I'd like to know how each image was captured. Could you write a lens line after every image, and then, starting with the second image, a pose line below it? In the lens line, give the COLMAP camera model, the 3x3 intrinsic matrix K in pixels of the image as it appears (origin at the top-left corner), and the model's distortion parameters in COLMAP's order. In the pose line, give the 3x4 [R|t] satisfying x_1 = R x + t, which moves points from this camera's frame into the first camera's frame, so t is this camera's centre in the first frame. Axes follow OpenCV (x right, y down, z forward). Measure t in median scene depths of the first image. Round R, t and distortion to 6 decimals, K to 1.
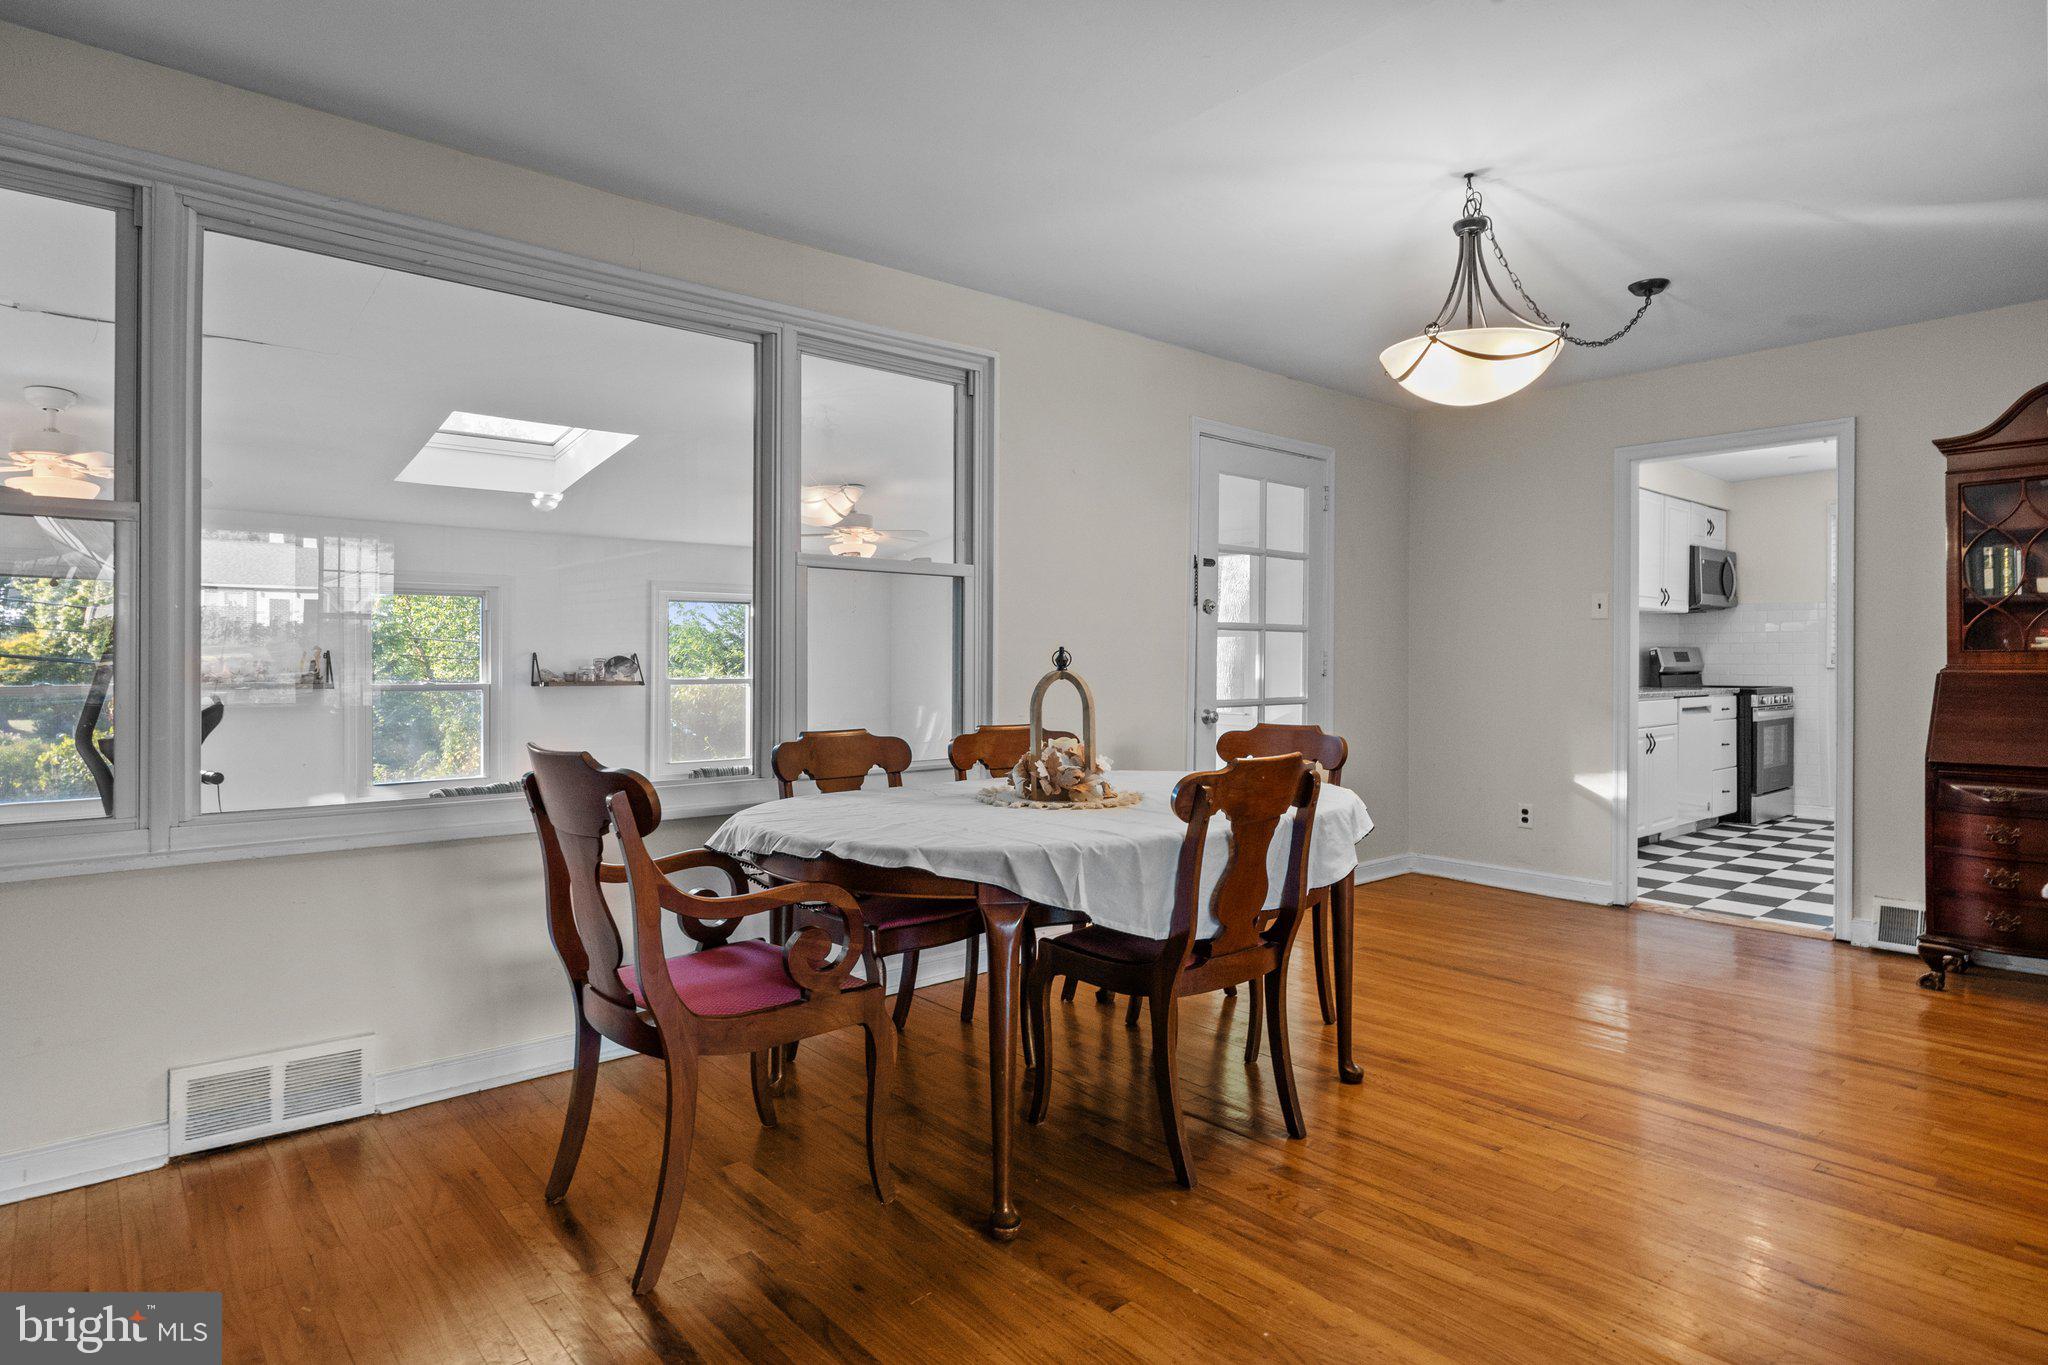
lens RADIAL K [[1056.6, 0, 1031.3], [0, 1056.6, 672.4], [0, 0, 1]] dist [-0.015046, 0.000000]
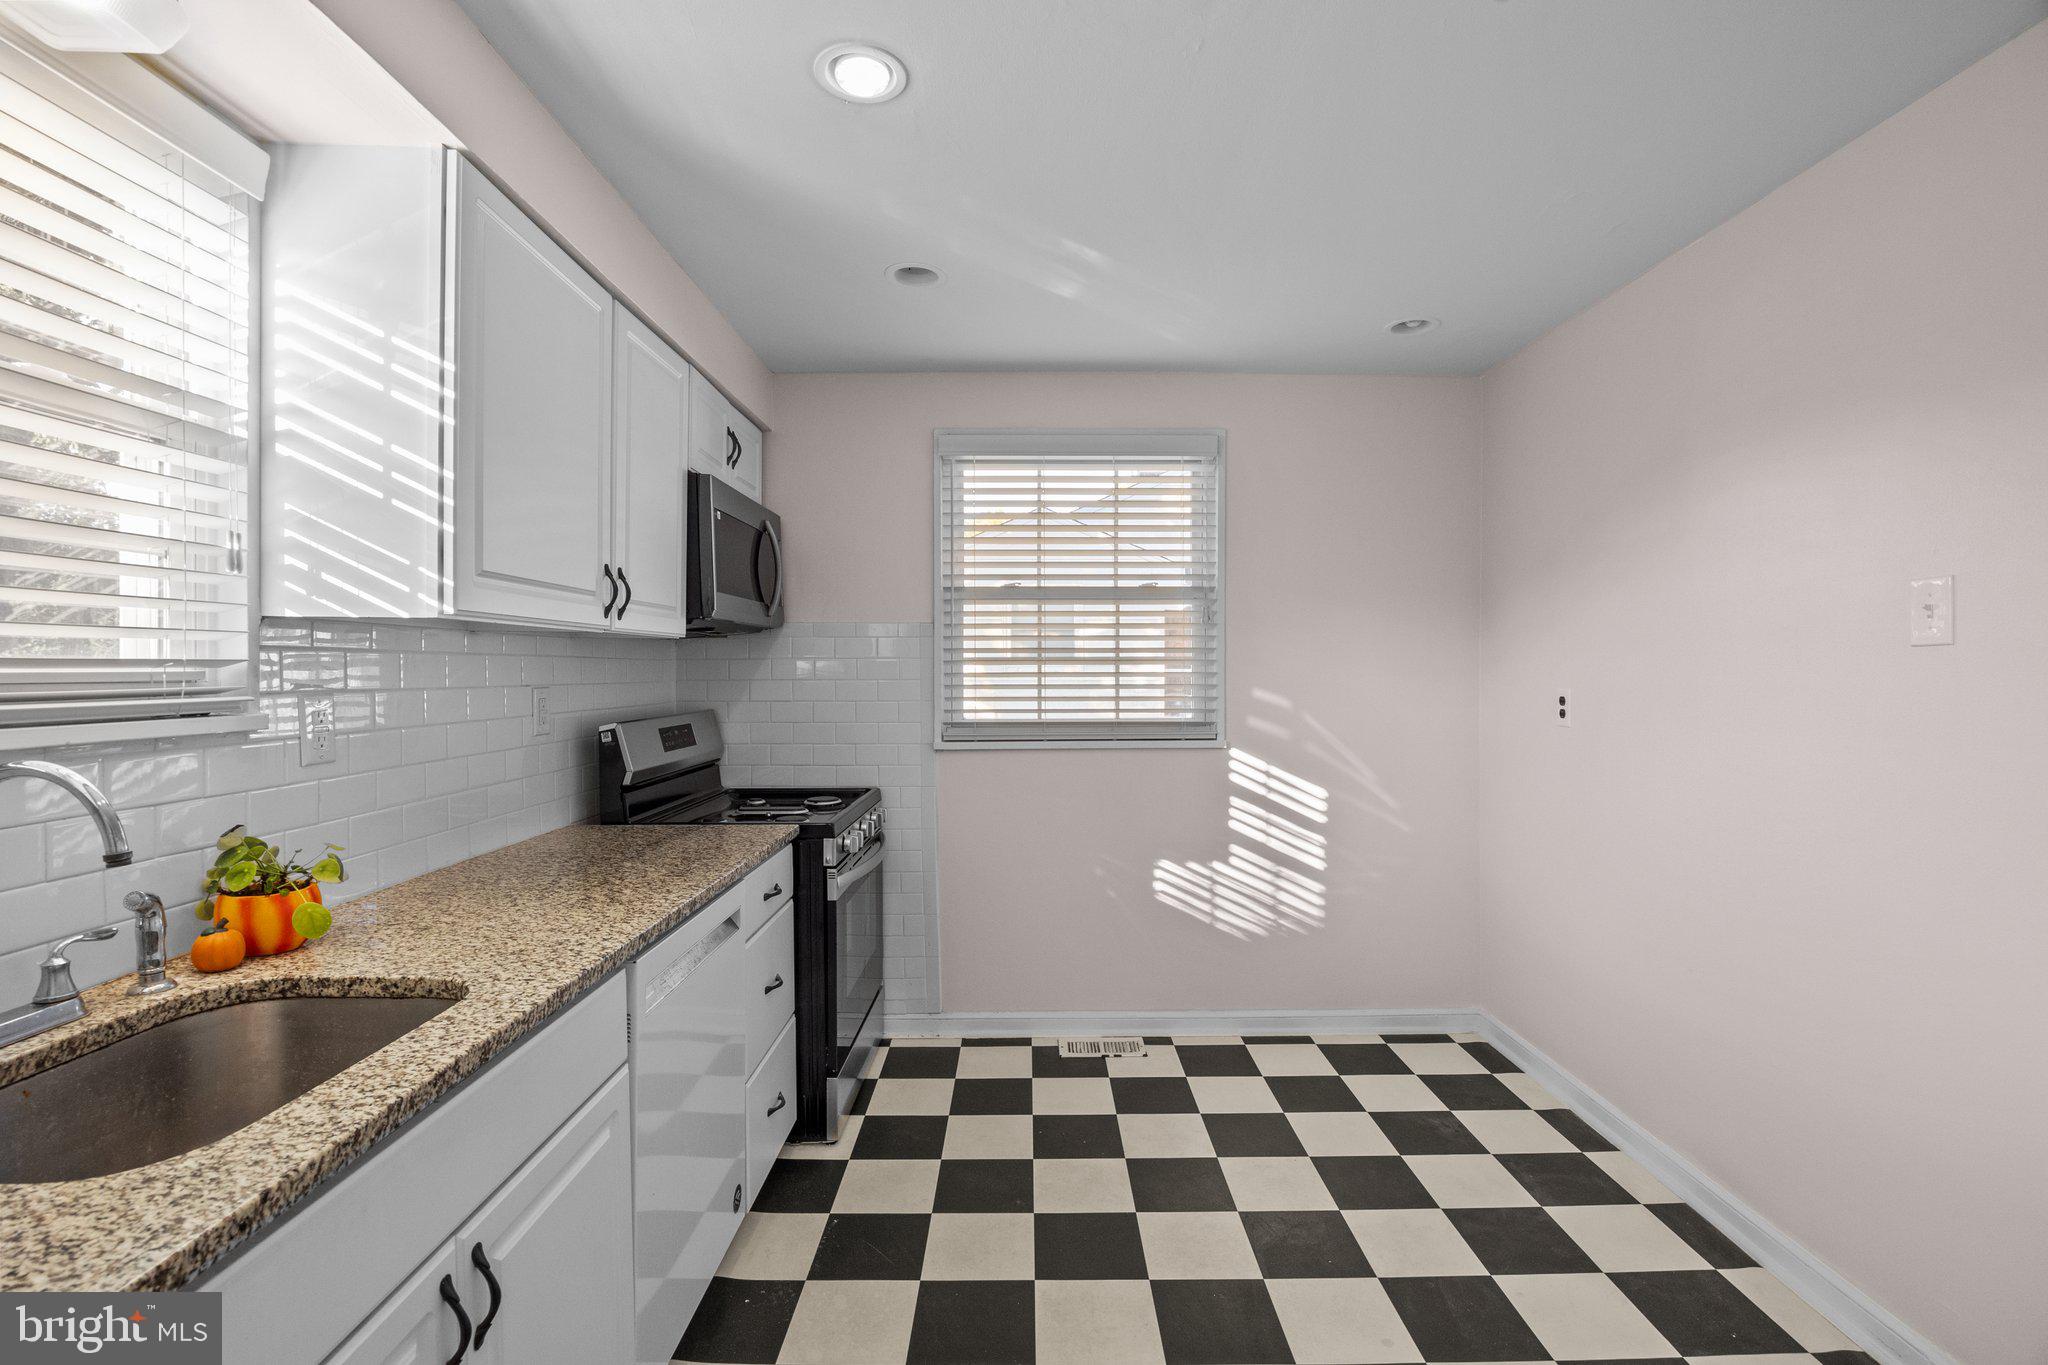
lens RADIAL K [[942.8, 0, 1030.4], [0, 942.8, 677.2], [0, 0, 1]] dist [0.002107, 0.000042]
pose [[0.638817, -0.003879, 0.769349, 0.432284], [0.007396, 0.999972, -0.001099, -0.040410], [-0.769323, 0.006392, 0.638828, 0.668176]]
